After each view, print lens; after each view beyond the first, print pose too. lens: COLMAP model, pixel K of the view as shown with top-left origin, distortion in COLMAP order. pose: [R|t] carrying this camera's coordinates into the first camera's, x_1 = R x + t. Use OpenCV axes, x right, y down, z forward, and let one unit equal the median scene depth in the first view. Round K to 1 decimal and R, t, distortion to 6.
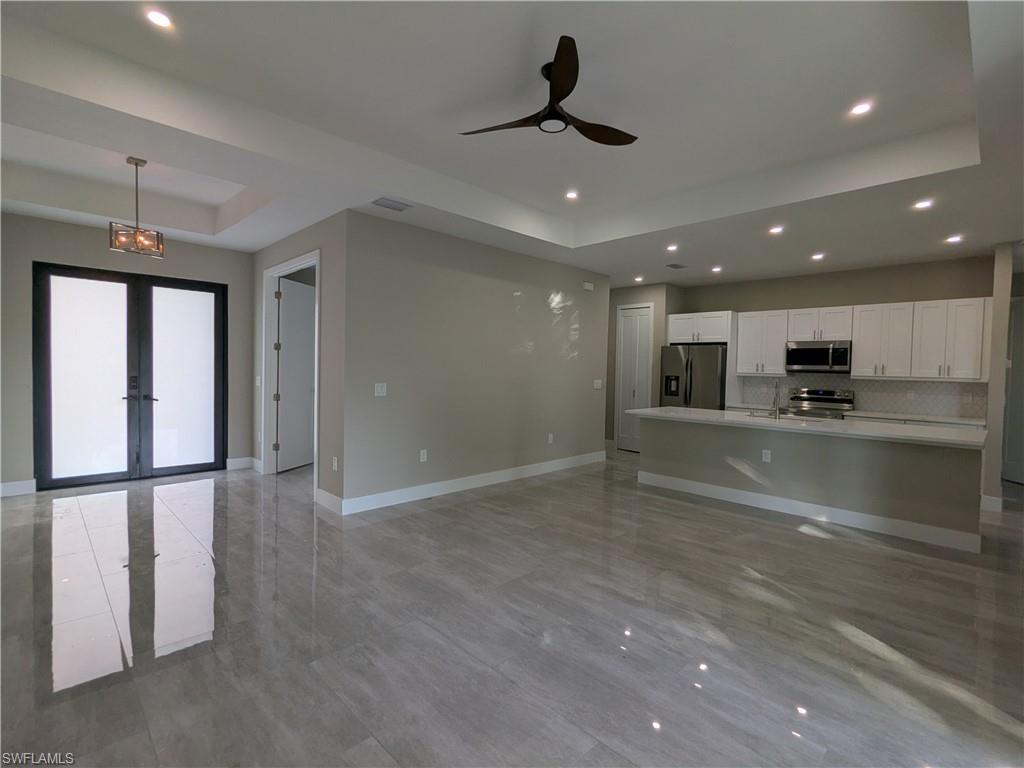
lens RADIAL K [[488.7, 0, 515.9], [0, 488.7, 383.1], [0, 0, 1]] dist [0.005057, 0.000098]
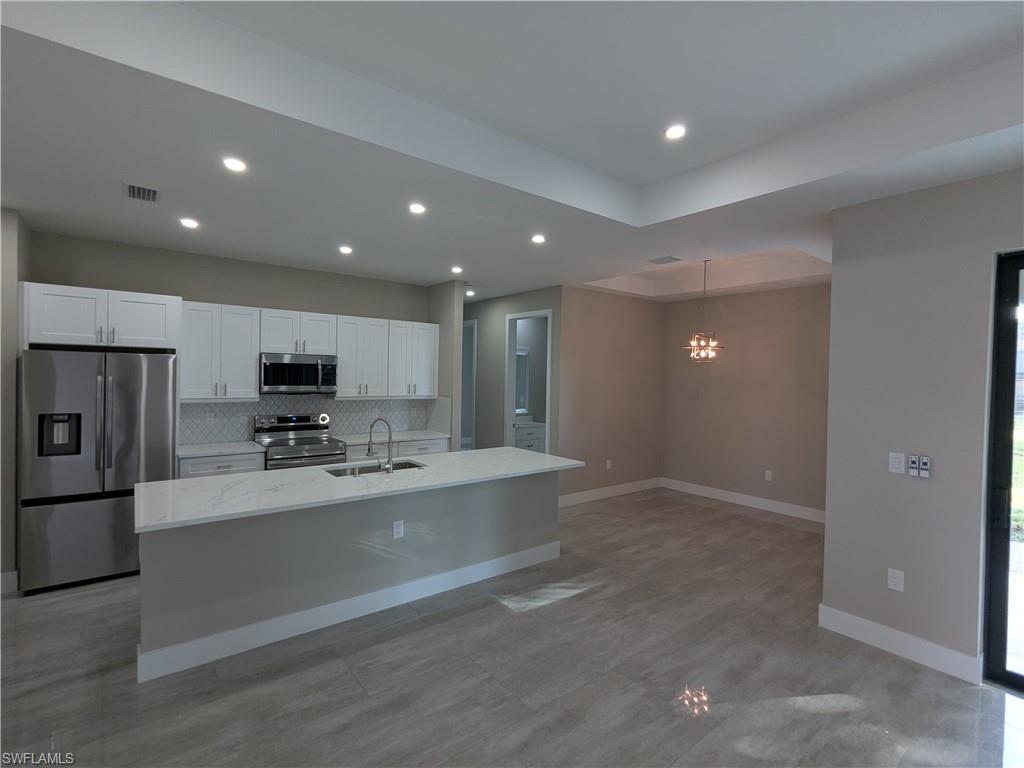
lens RADIAL K [[488.7, 0, 517.3], [0, 488.7, 381.1], [0, 0, 1]] dist [0.005057, 0.000098]
pose [[0.104424, -0.035586, 0.993896, -0.124552], [0.011603, 0.999335, 0.034562, -0.068149], [-0.994465, 0.007924, 0.104768, 0.596652]]
